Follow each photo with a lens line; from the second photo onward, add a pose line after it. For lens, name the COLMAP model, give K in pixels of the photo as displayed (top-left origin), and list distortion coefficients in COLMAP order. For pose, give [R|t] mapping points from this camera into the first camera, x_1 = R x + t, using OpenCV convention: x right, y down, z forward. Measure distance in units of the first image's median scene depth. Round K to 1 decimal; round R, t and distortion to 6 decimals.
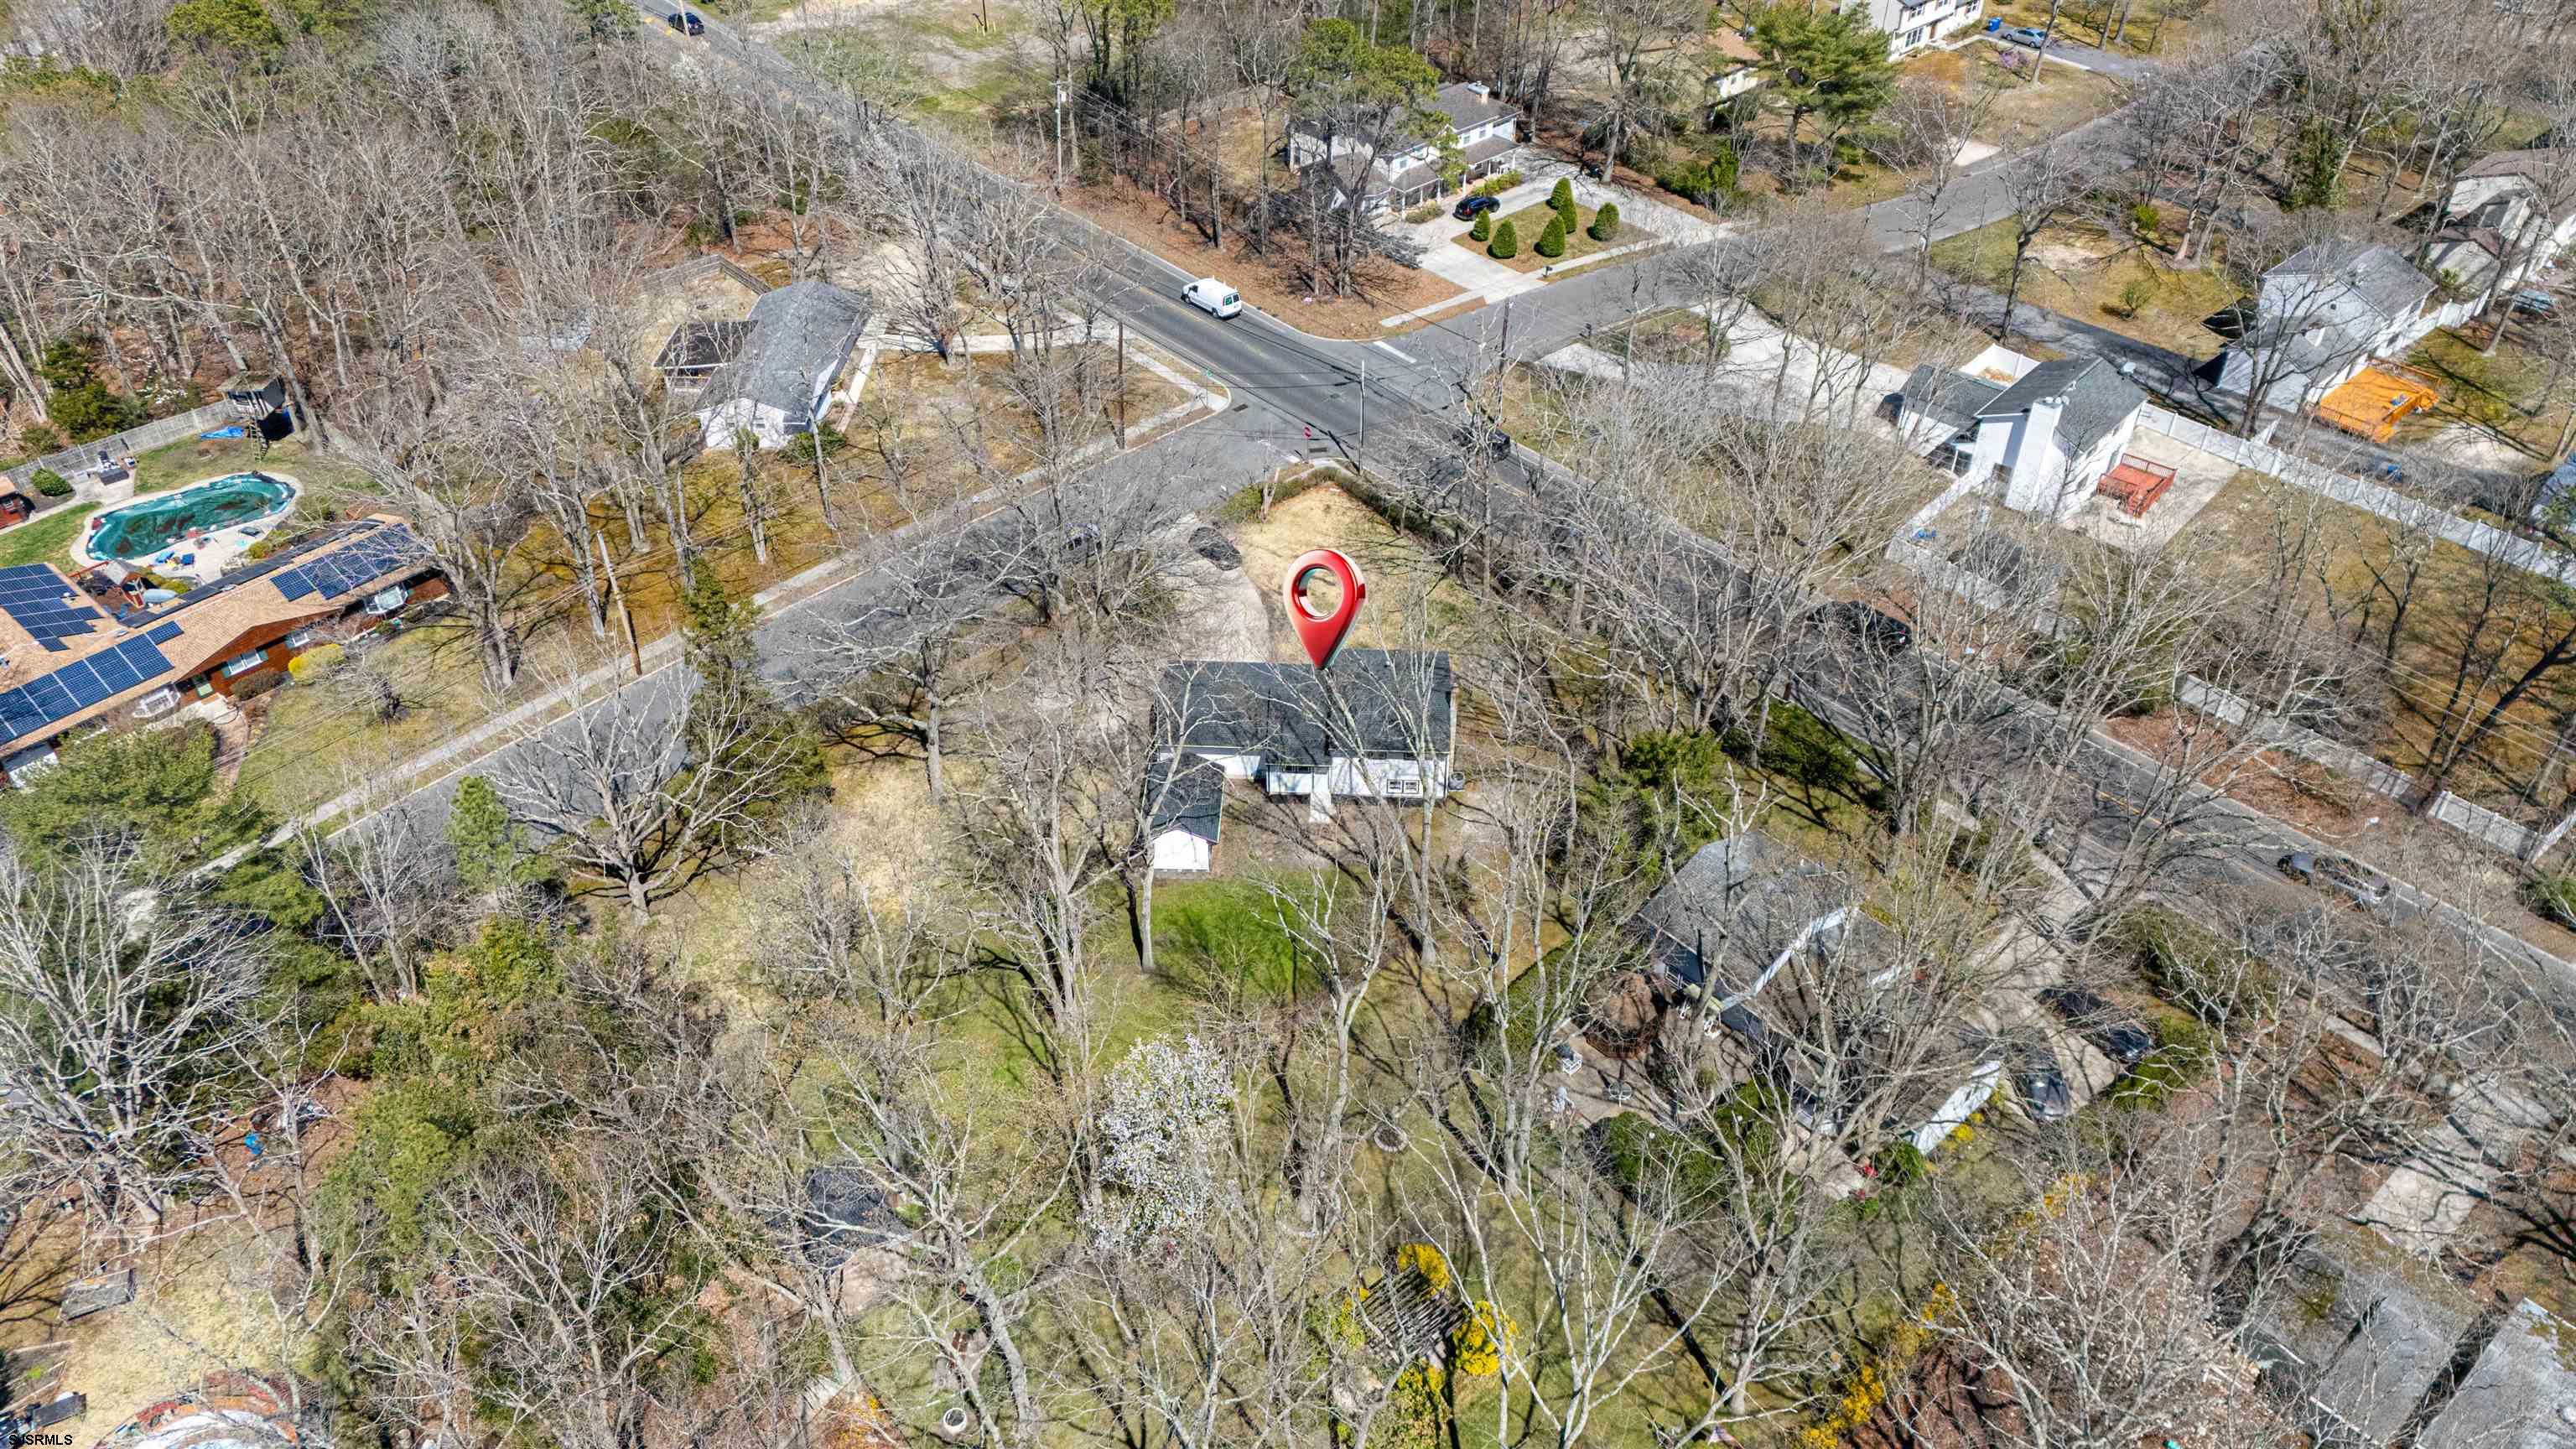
lens RADIAL K [[1907.4, 0, 1288.0], [0, 1907.4, 724.5], [0, 0, 1]] dist [0.025951, -0.002599]
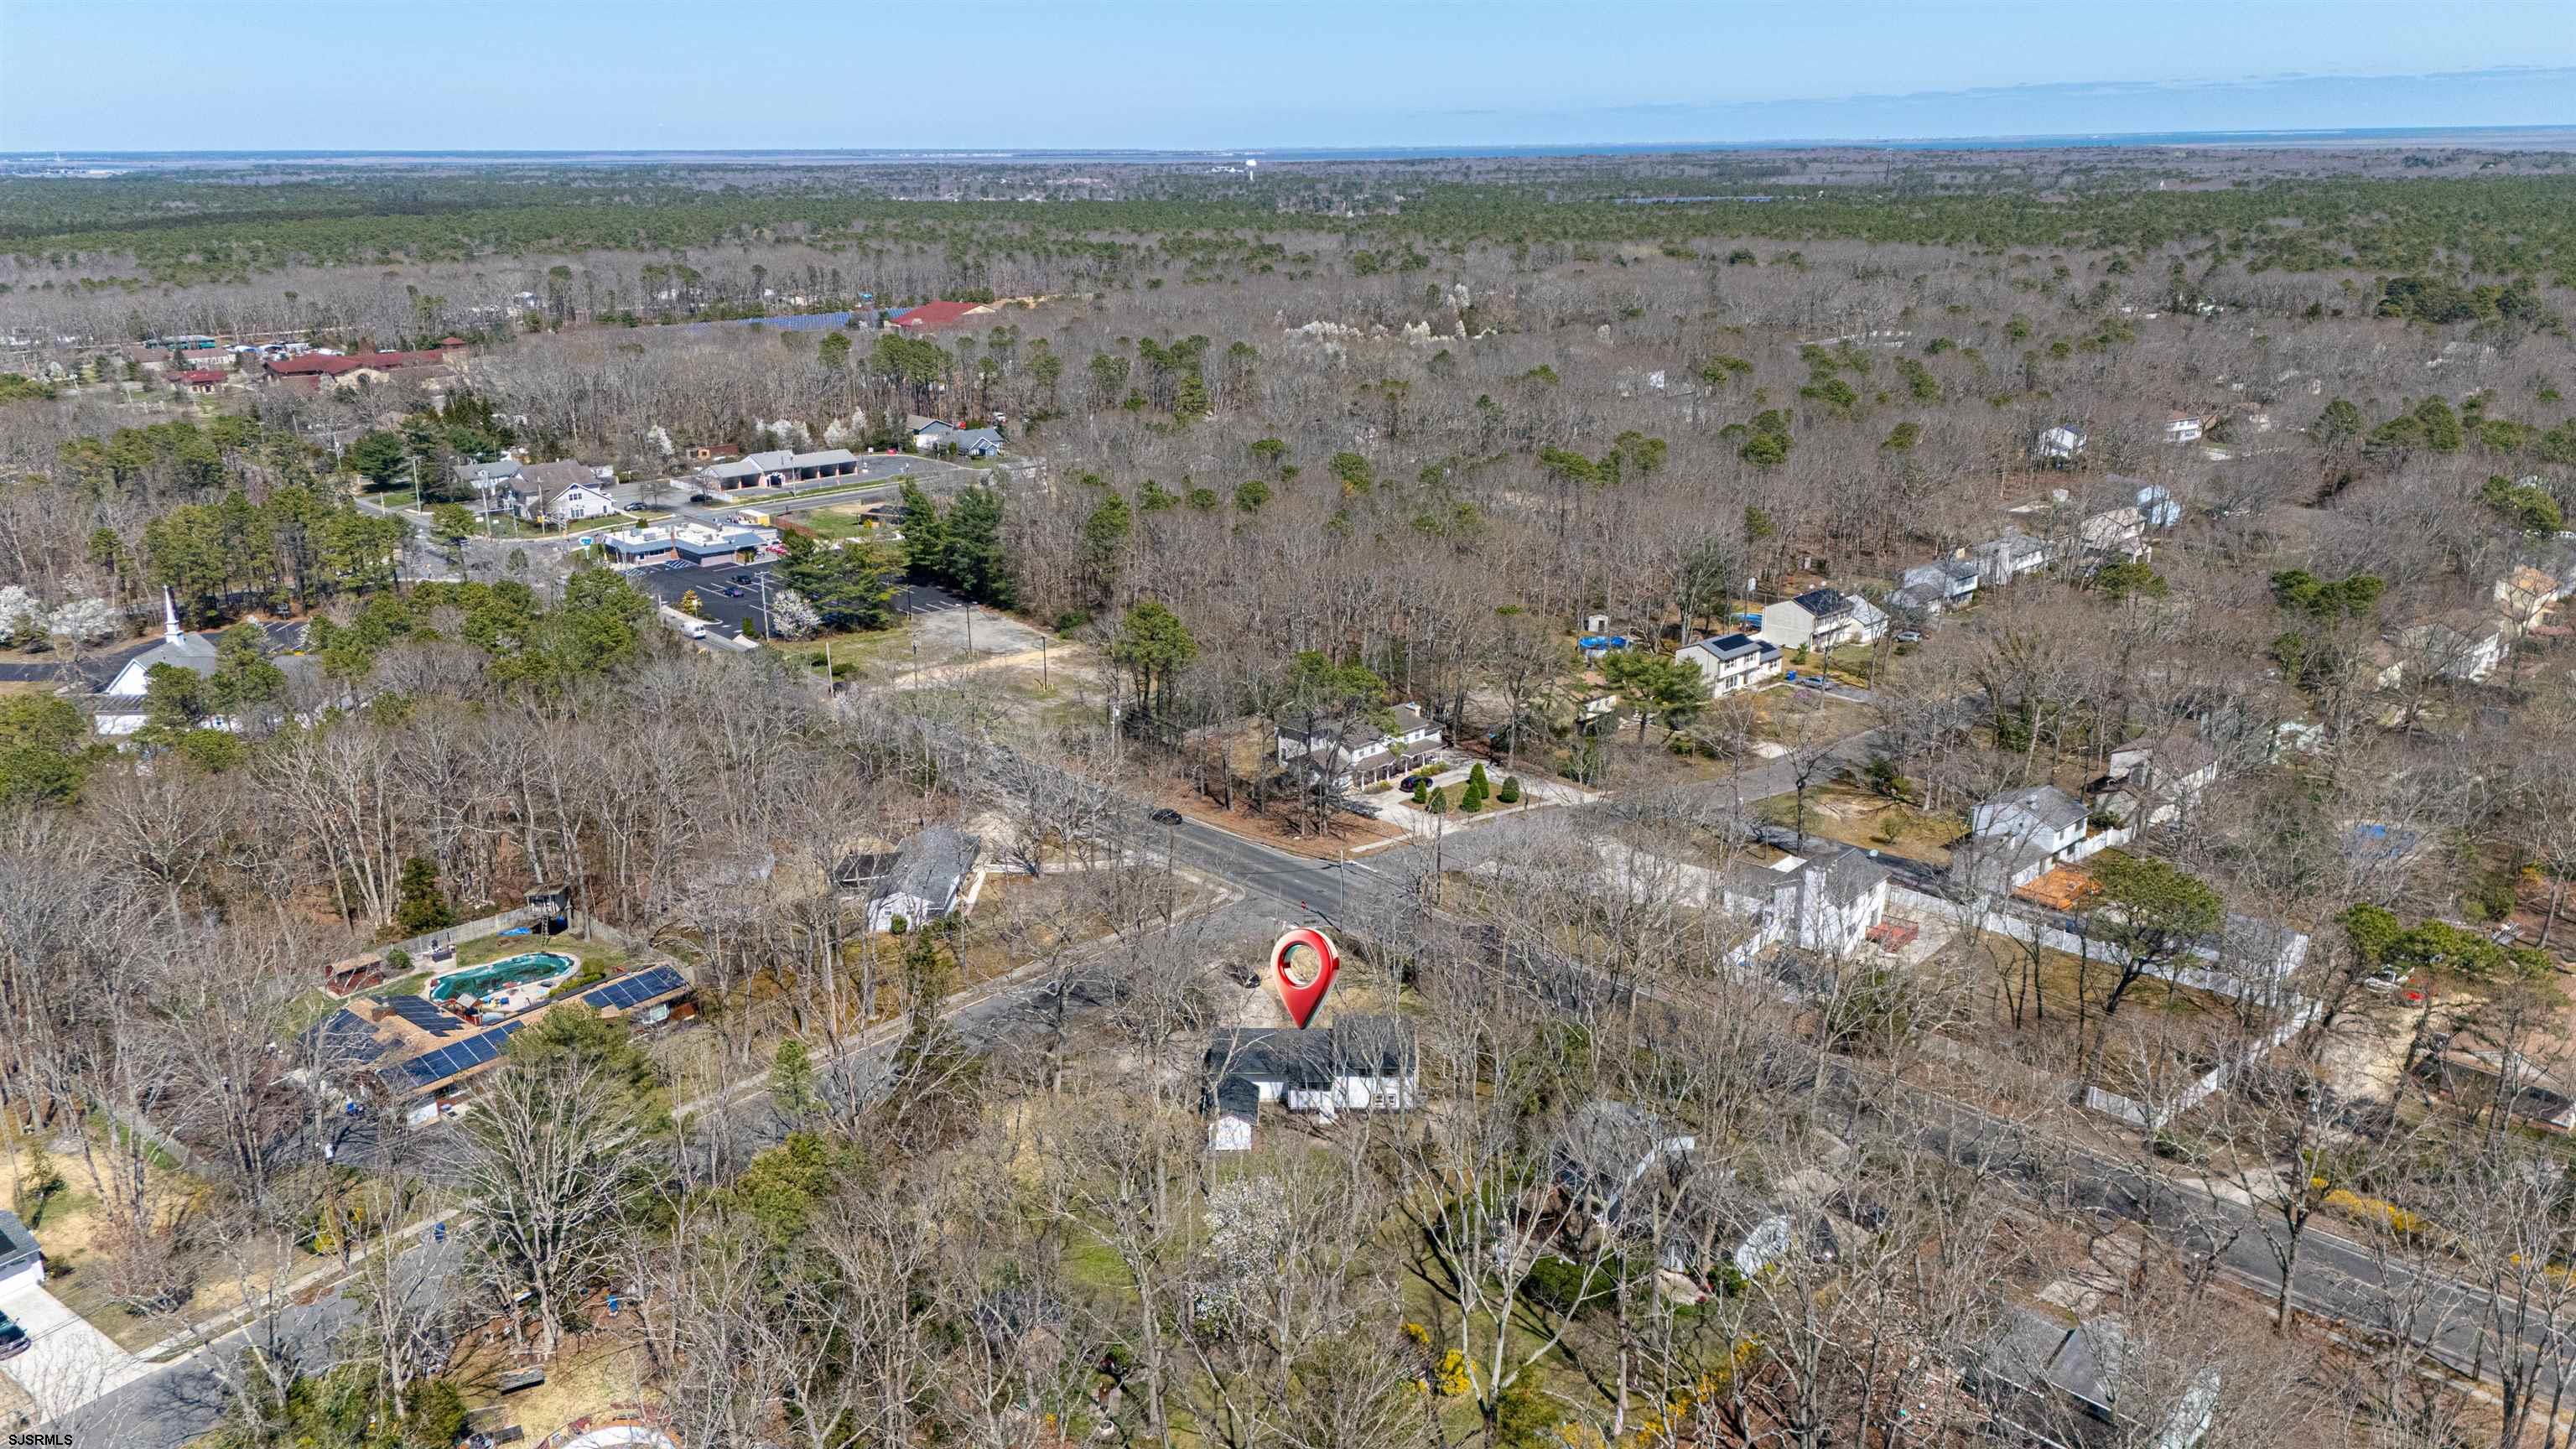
lens RADIAL K [[1907.4, 0, 1288.0], [0, 1907.4, 724.5], [0, 0, 1]] dist [0.025951, -0.002599]
pose [[0.999484, -0.015039, 0.028374, -0.033924], [0.024467, 0.928902, -0.369517, 0.209771], [-0.020799, 0.370021, 0.928791, -0.308629]]
